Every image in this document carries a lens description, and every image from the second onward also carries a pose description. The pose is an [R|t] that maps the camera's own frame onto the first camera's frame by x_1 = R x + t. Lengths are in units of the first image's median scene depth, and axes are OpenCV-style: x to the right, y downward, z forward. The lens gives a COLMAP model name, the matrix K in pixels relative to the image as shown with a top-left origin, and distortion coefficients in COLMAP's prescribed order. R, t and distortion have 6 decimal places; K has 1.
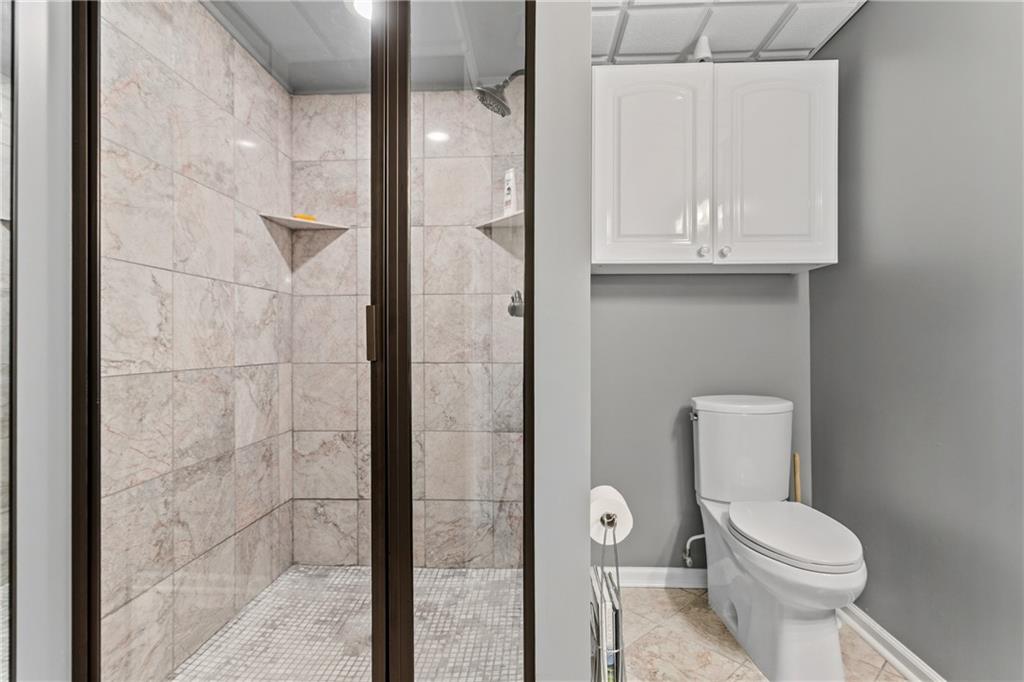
lens RADIAL K [[492.0, 0, 513.9], [0, 492.0, 340.6], [0, 0, 1]] dist [-0.001065, 0.006019]
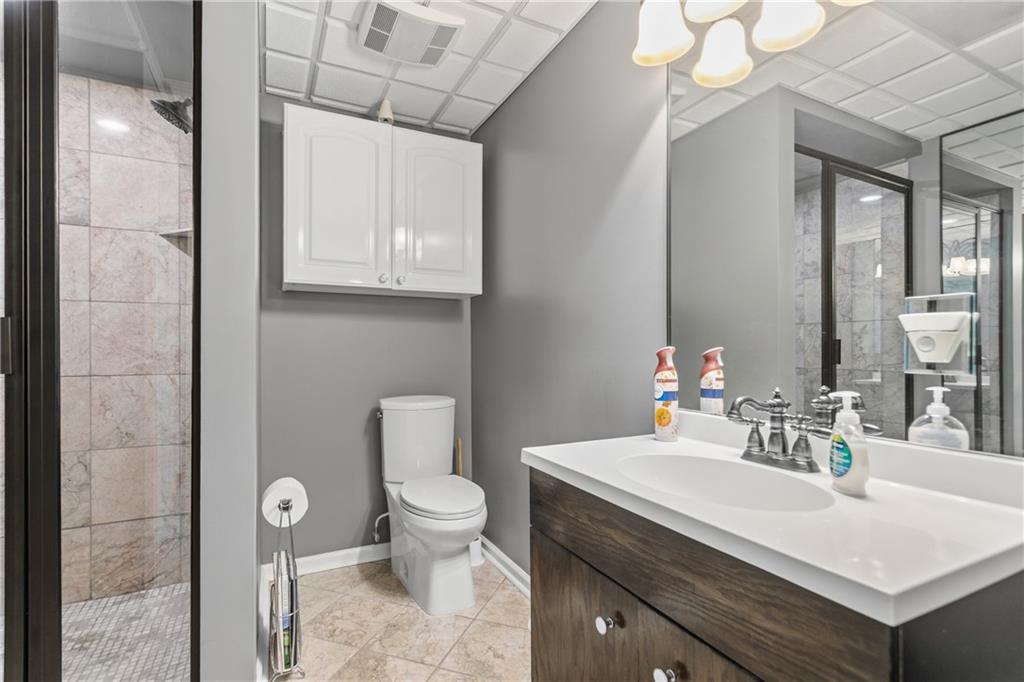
lens RADIAL K [[492.0, 0, 510.5], [0, 492.0, 349.6], [0, 0, 1]] dist [-0.001065, 0.006019]
pose [[0.877012, 0.000991, 0.480468, 0.069005], [-0.001697, 0.999998, 0.001035, -0.006698], [-0.480466, -0.001723, 0.877012, -0.198418]]
